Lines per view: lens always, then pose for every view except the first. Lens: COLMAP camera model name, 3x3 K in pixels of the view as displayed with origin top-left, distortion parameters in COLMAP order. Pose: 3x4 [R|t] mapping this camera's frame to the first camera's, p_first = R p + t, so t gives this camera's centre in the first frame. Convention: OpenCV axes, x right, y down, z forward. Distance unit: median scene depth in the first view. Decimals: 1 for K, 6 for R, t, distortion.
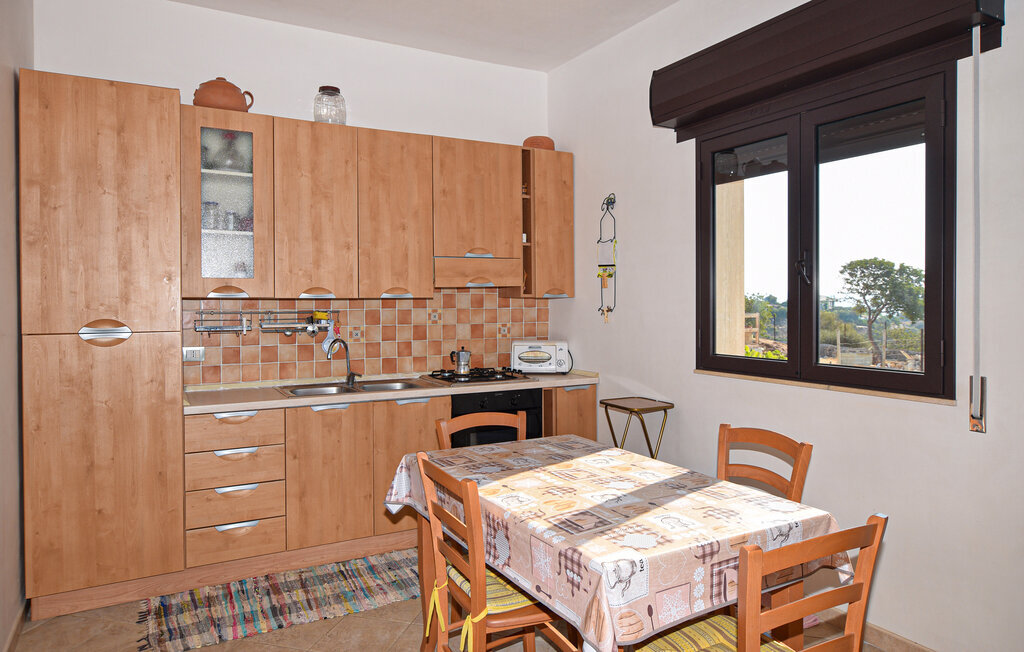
lens RADIAL K [[665.4, 0, 512.5], [0, 665.4, 309.1], [0, 0, 1]] dist [-0.000728, -0.000464]
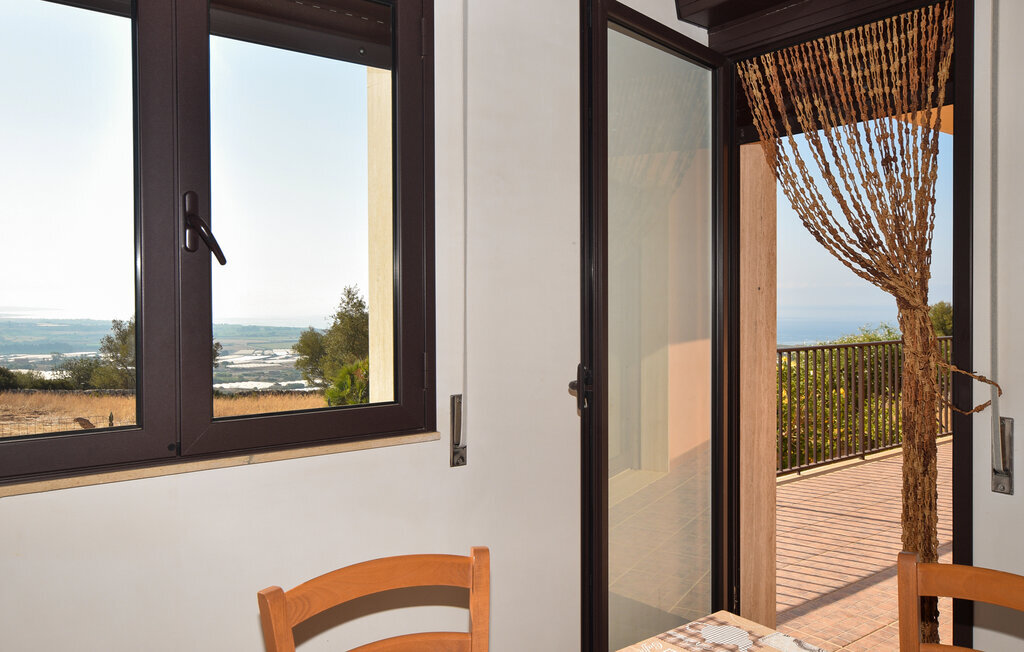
lens RADIAL K [[773.4, 0, 532.7], [0, 773.4, 324.5], [0, 0, 1]] dist [-0.012750, -0.002019]
pose [[-0.135684, -0.027362, 0.990374, -0.173042], [0.017012, 0.999407, 0.029943, -0.007335], [-0.990606, 0.020911, -0.135138, 0.844107]]
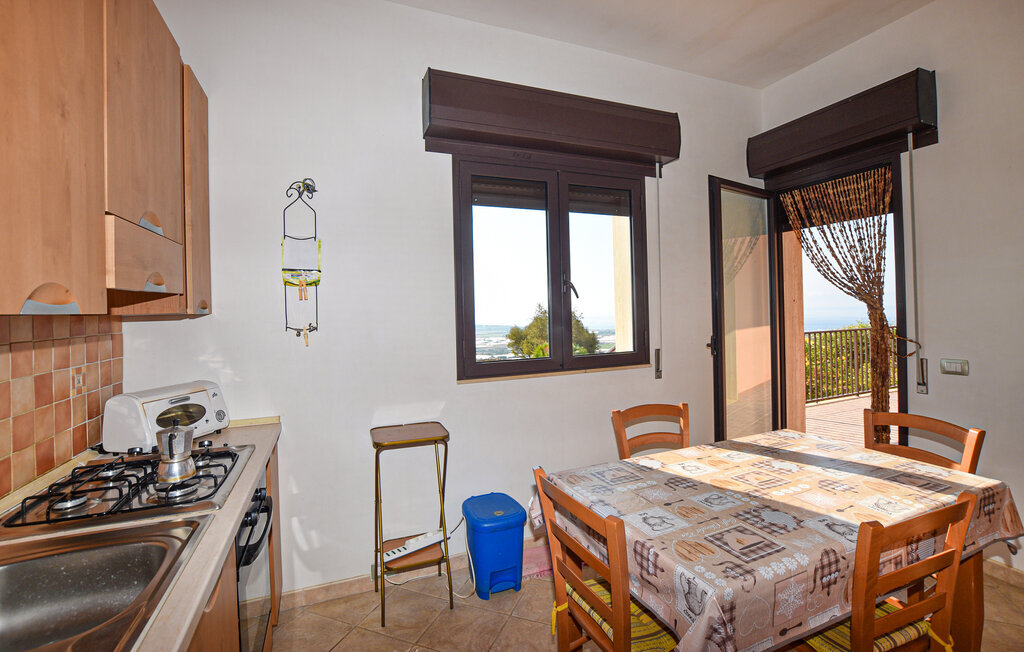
lens RADIAL K [[454.5, 0, 514.9], [0, 454.5, 312.9], [0, 0, 1]] dist [-0.029087, 0.000129]
pose [[0.118965, -0.005013, 0.992886, -0.493664], [0.035156, 0.999381, 0.000833, -0.013338], [-0.992276, 0.034807, 0.119067, 1.011607]]
